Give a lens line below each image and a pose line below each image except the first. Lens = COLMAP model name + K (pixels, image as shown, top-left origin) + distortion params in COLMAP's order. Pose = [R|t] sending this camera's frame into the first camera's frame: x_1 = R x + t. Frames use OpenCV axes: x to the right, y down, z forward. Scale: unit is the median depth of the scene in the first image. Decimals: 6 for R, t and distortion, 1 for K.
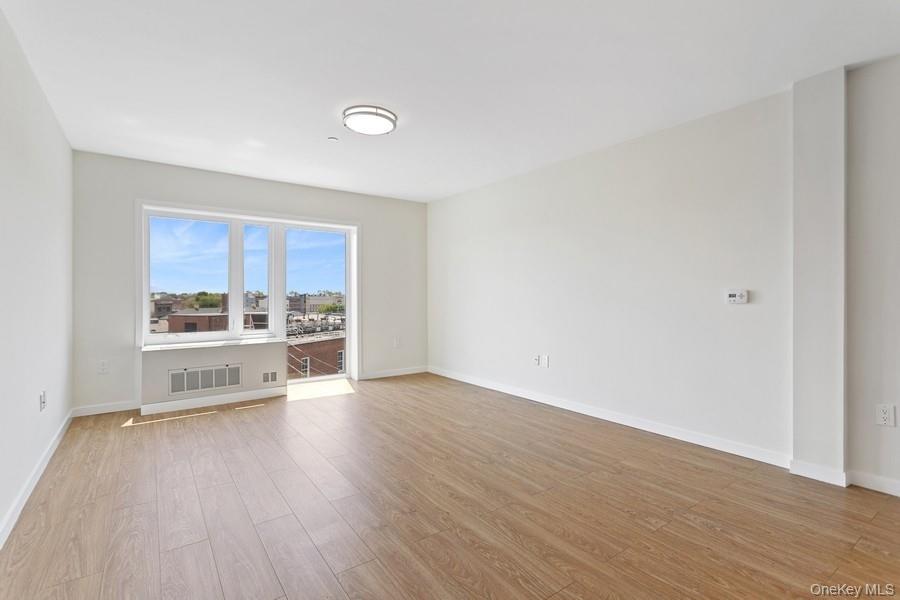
lens RADIAL K [[410.9, 0, 446.1], [0, 410.9, 300.7], [0, 0, 1]] dist [-0.000867, 0.000359]
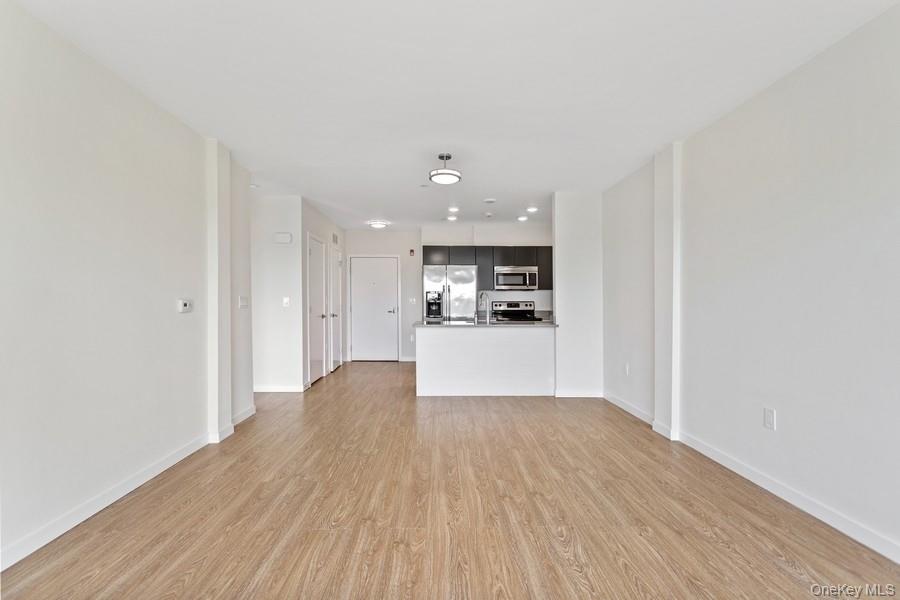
lens RADIAL K [[433.3, 0, 466.3], [0, 433.3, 302.8], [0, 0, 1]] dist [-0.000605, 0.001872]
pose [[-0.849851, 0.000473, 0.527022, -0.326116], [0.006811, 0.999926, 0.010084, -0.014500], [-0.526978, 0.012159, -0.849792, 1.079253]]
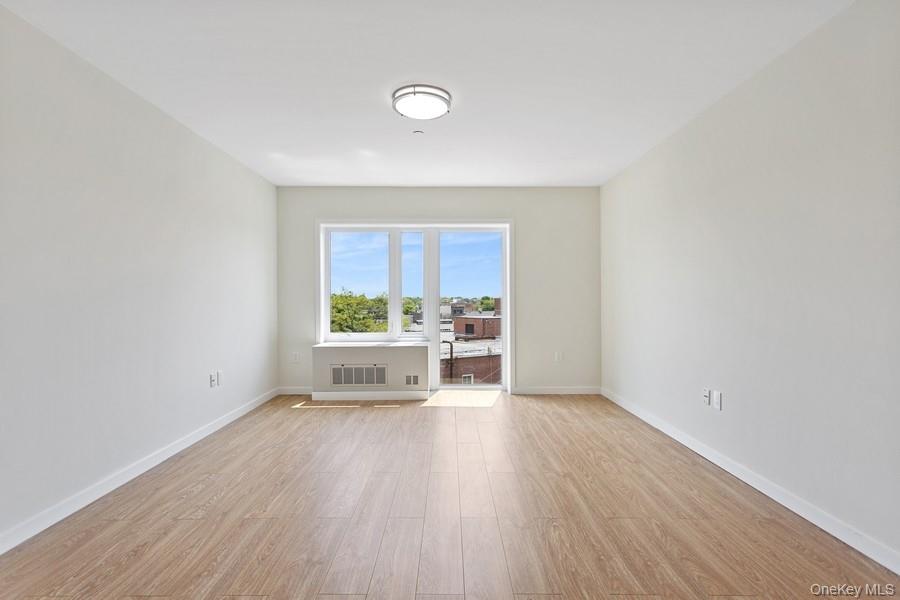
lens RADIAL K [[433.3, 0, 450.9], [0, 433.3, 296.5], [0, 0, 1]] dist [-0.000605, 0.001872]
pose [[0.819168, -0.003849, -0.573541, 0.302391], [-0.007713, 0.999813, -0.017725, -0.002809], [0.573502, 0.018944, 0.818985, 0.193285]]
